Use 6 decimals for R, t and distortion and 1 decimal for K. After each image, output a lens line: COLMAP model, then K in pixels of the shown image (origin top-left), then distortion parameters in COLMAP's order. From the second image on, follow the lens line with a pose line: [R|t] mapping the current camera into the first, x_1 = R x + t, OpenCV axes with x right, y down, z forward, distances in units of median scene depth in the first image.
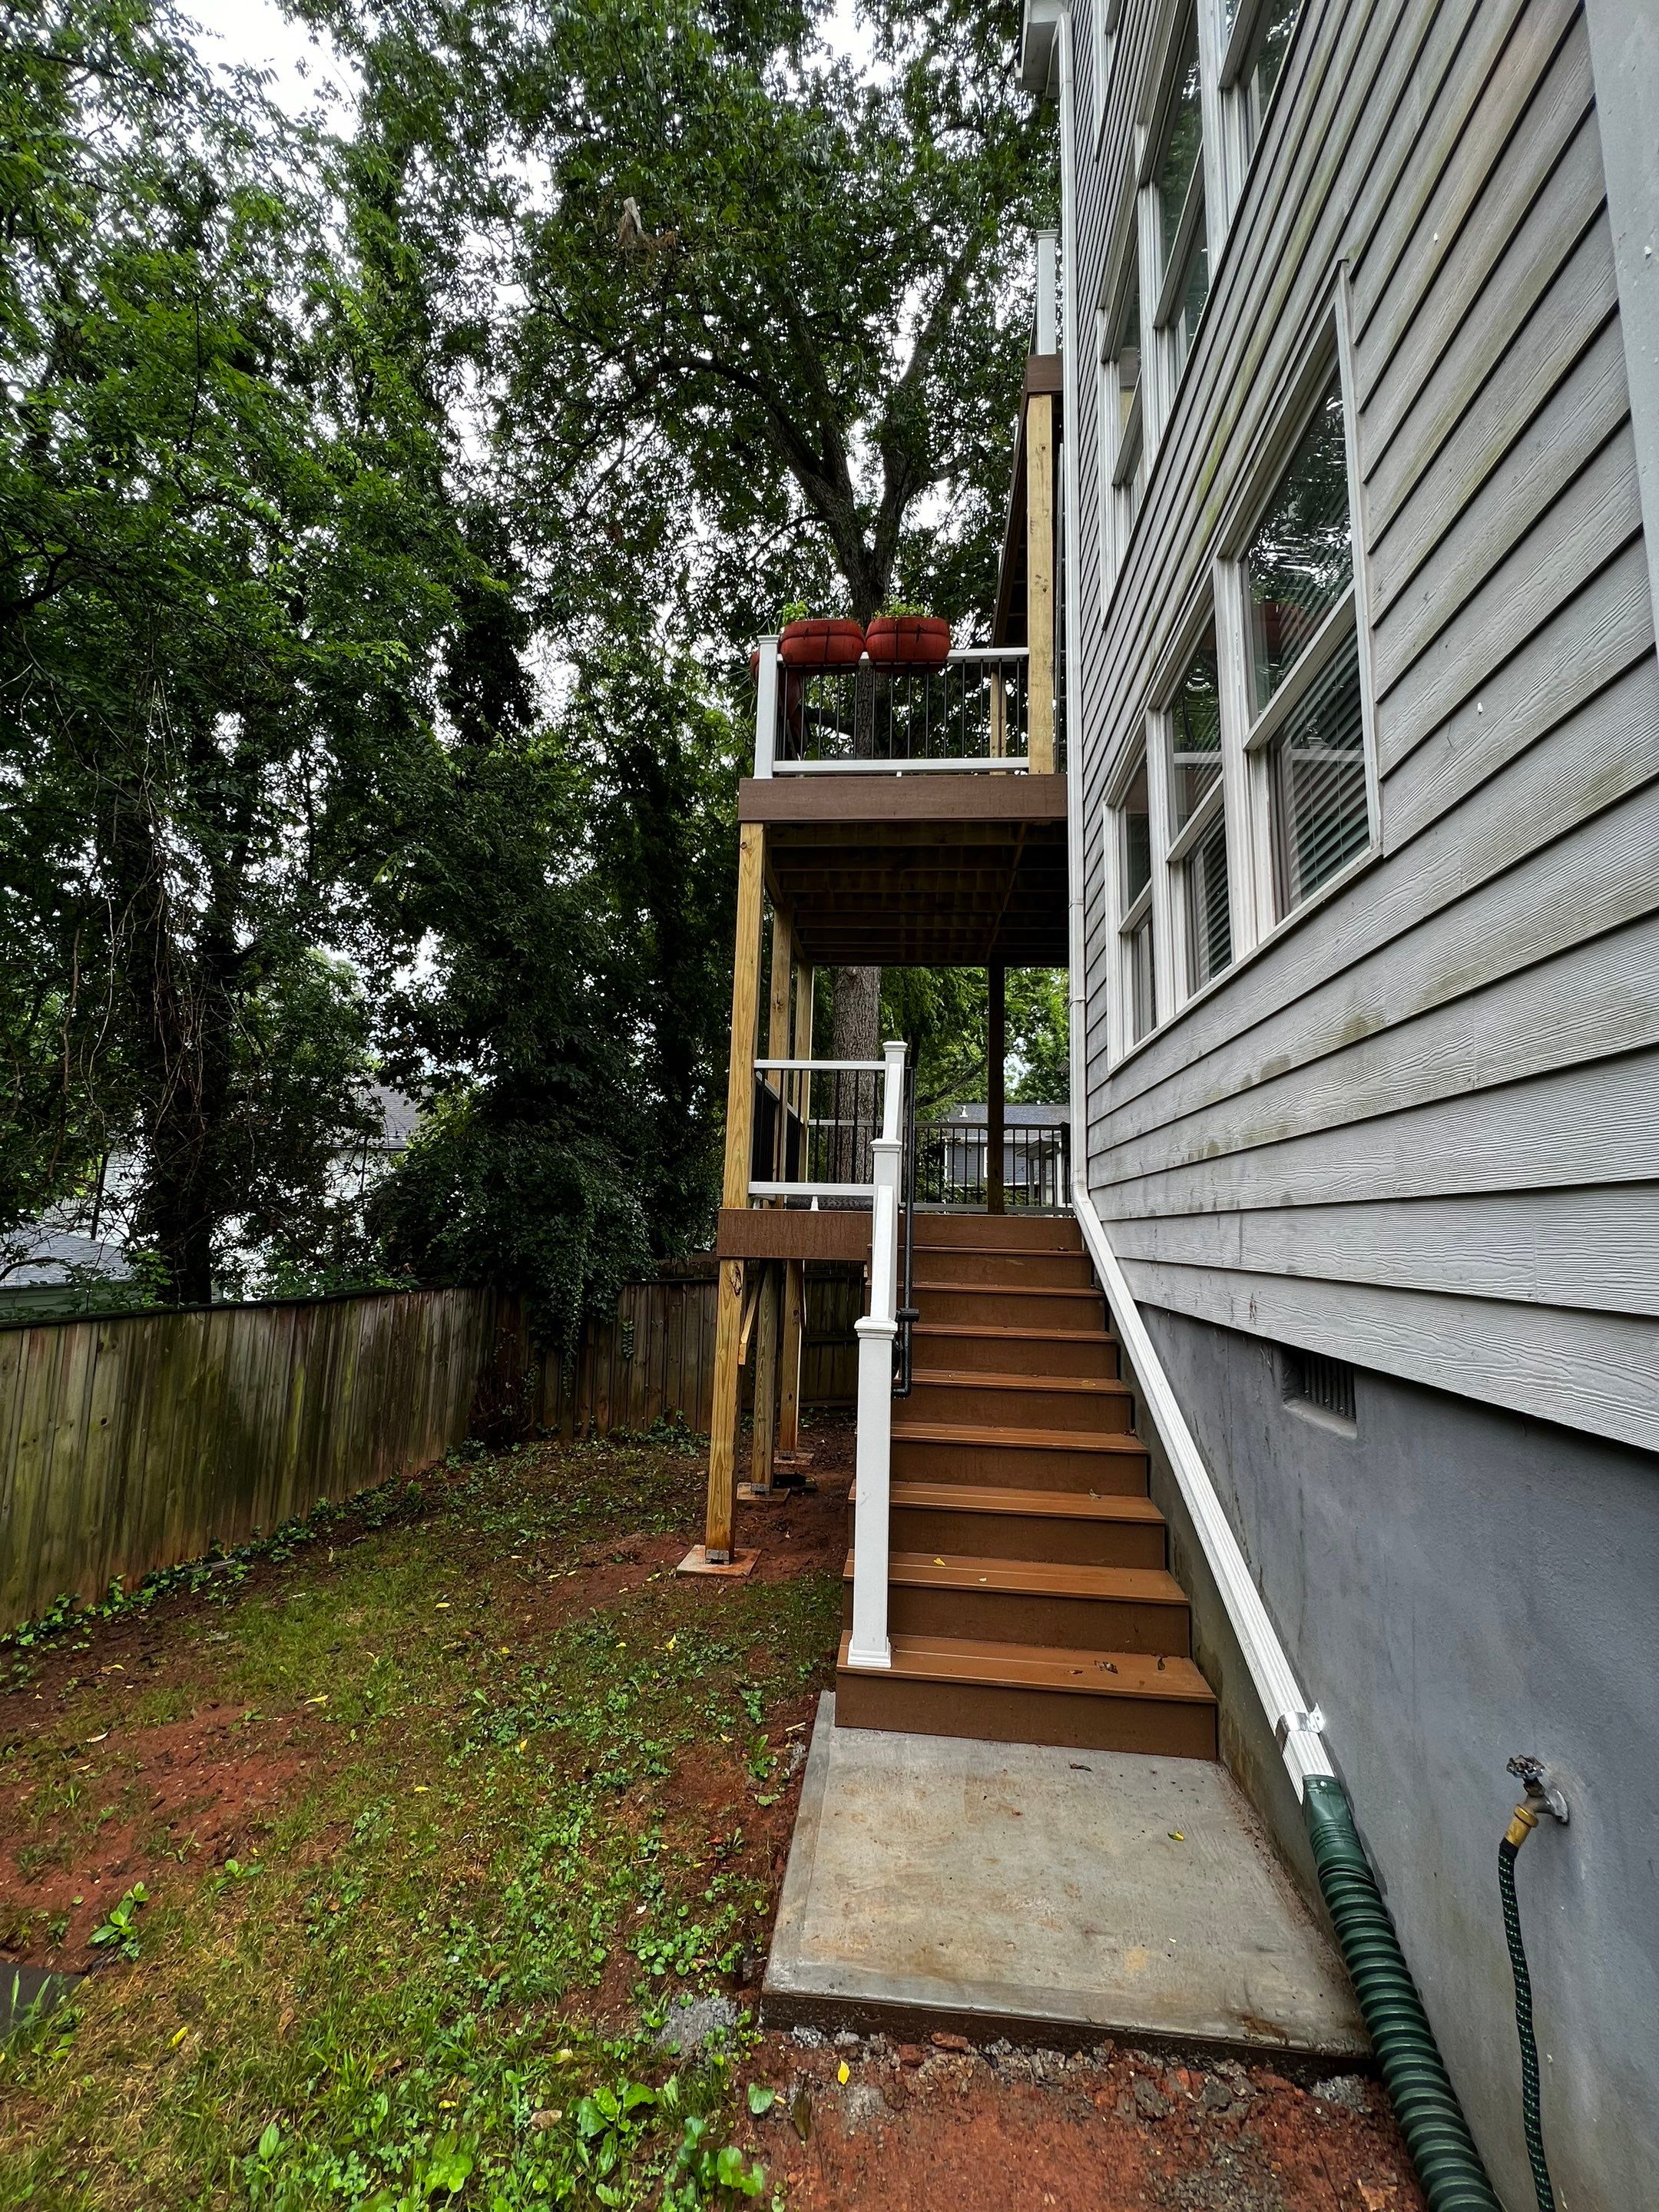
lens RADIAL K [[884.5, 0, 825.4], [0, 884.5, 1105.9], [0, 0, 1]] dist [-0.001442, -0.000255]
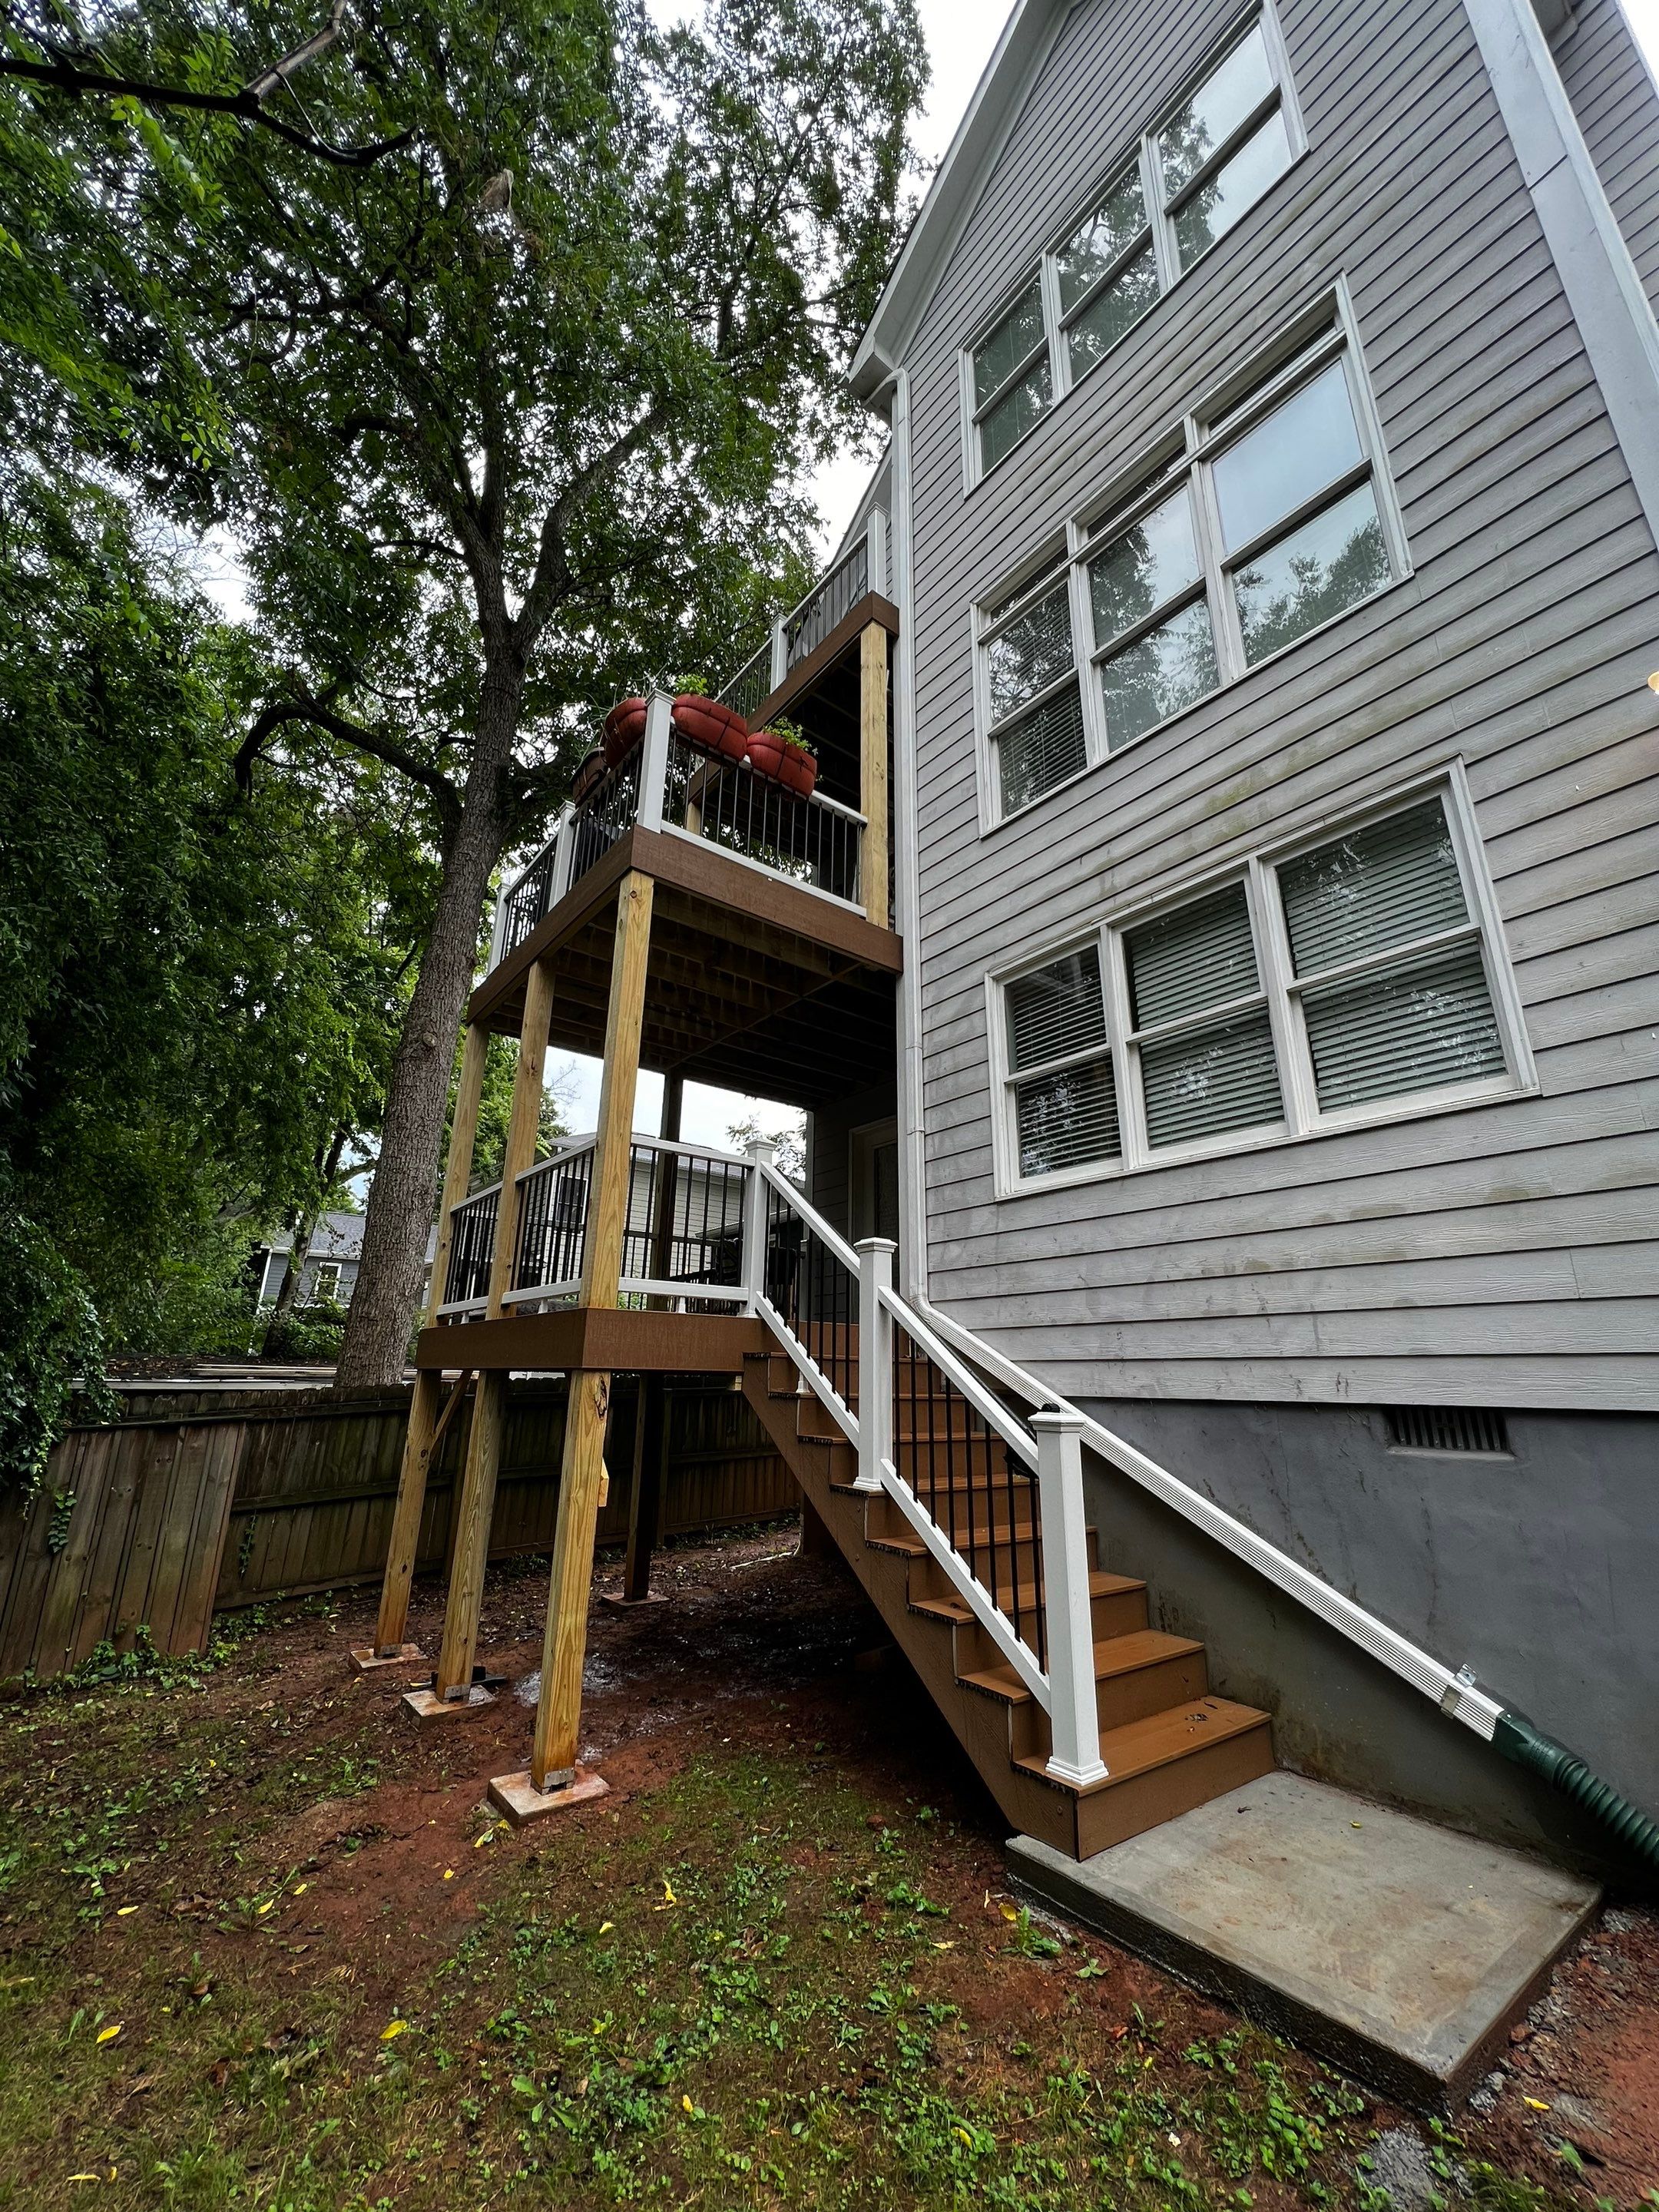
lens RADIAL K [[884.5, 0, 825.4], [0, 884.5, 1105.9], [0, 0, 1]] dist [-0.001442, -0.000255]
pose [[0.727567, 0.188773, 0.659554, -0.942960], [-0.091443, 0.979504, -0.179474, 0.107838], [-0.679915, 0.070268, 0.729916, 0.438308]]
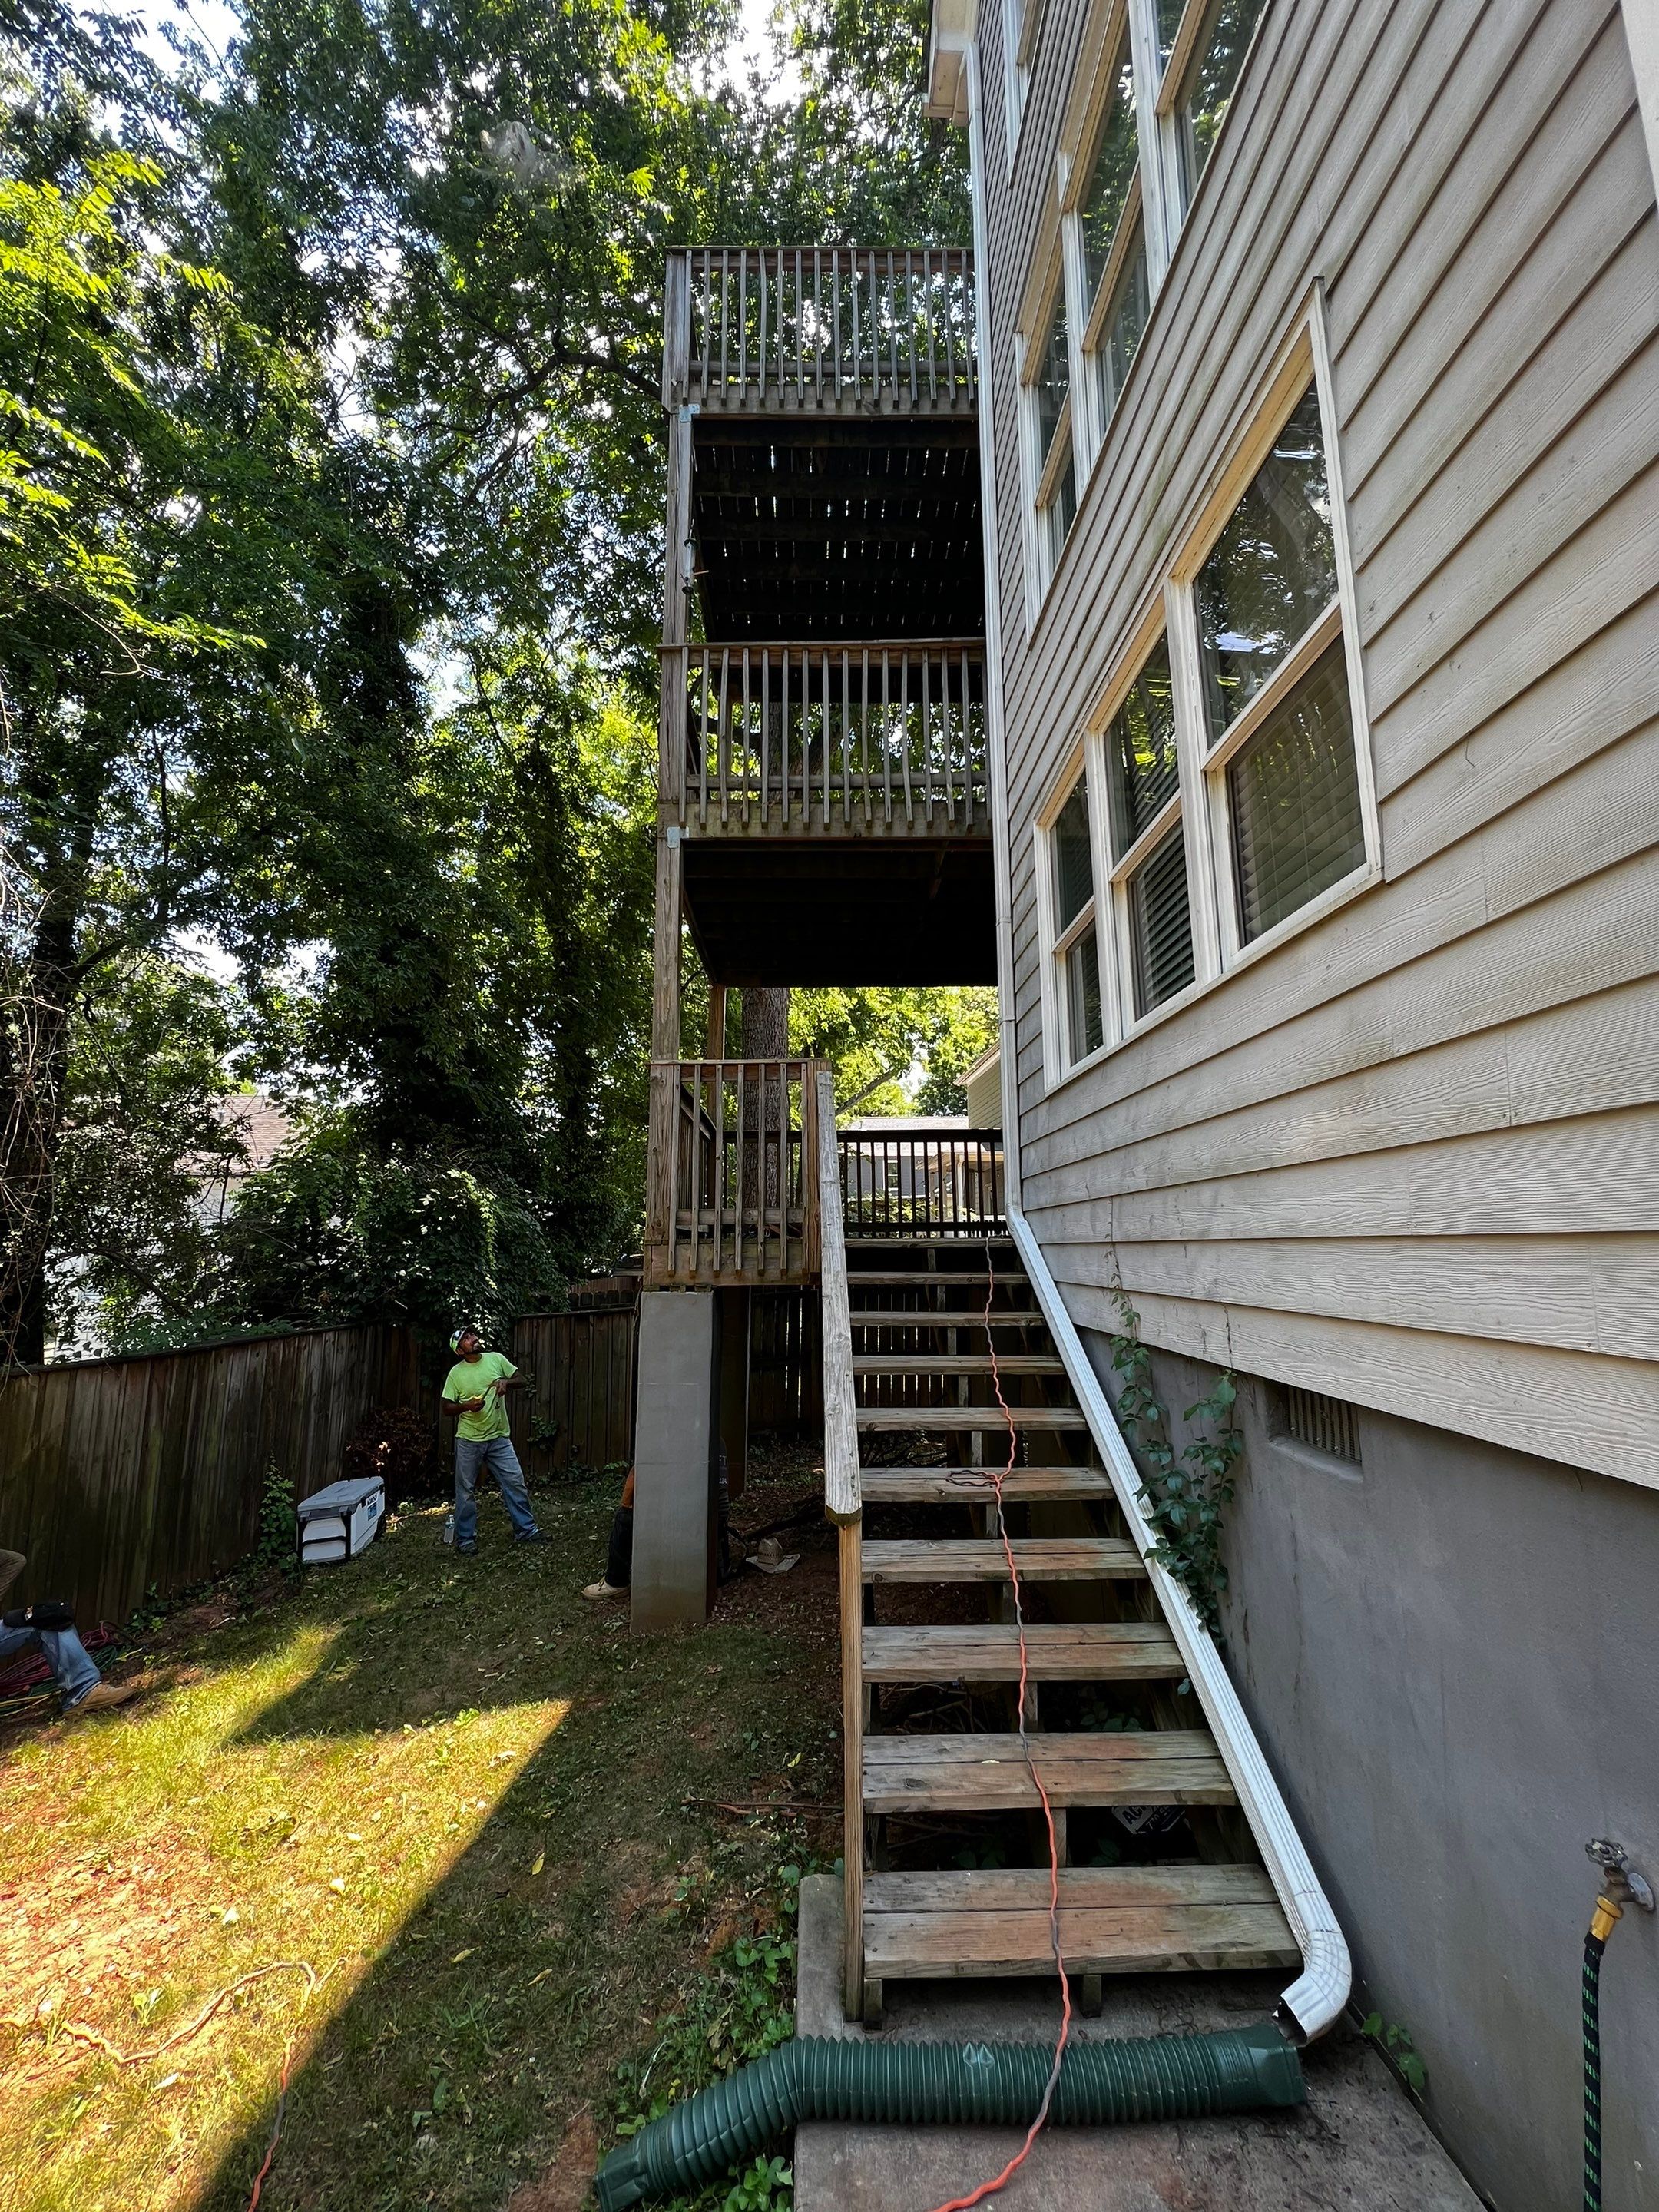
lens RADIAL K [[884.5, 0, 825.4], [0, 884.5, 1105.9], [0, 0, 1]] dist [-0.001442, -0.000255]
pose [[0.992826, -0.011533, 0.119015, -0.061247], [0.013399, 0.999799, -0.014892, -0.018697], [-0.118819, 0.016380, 0.992781, 0.071169]]
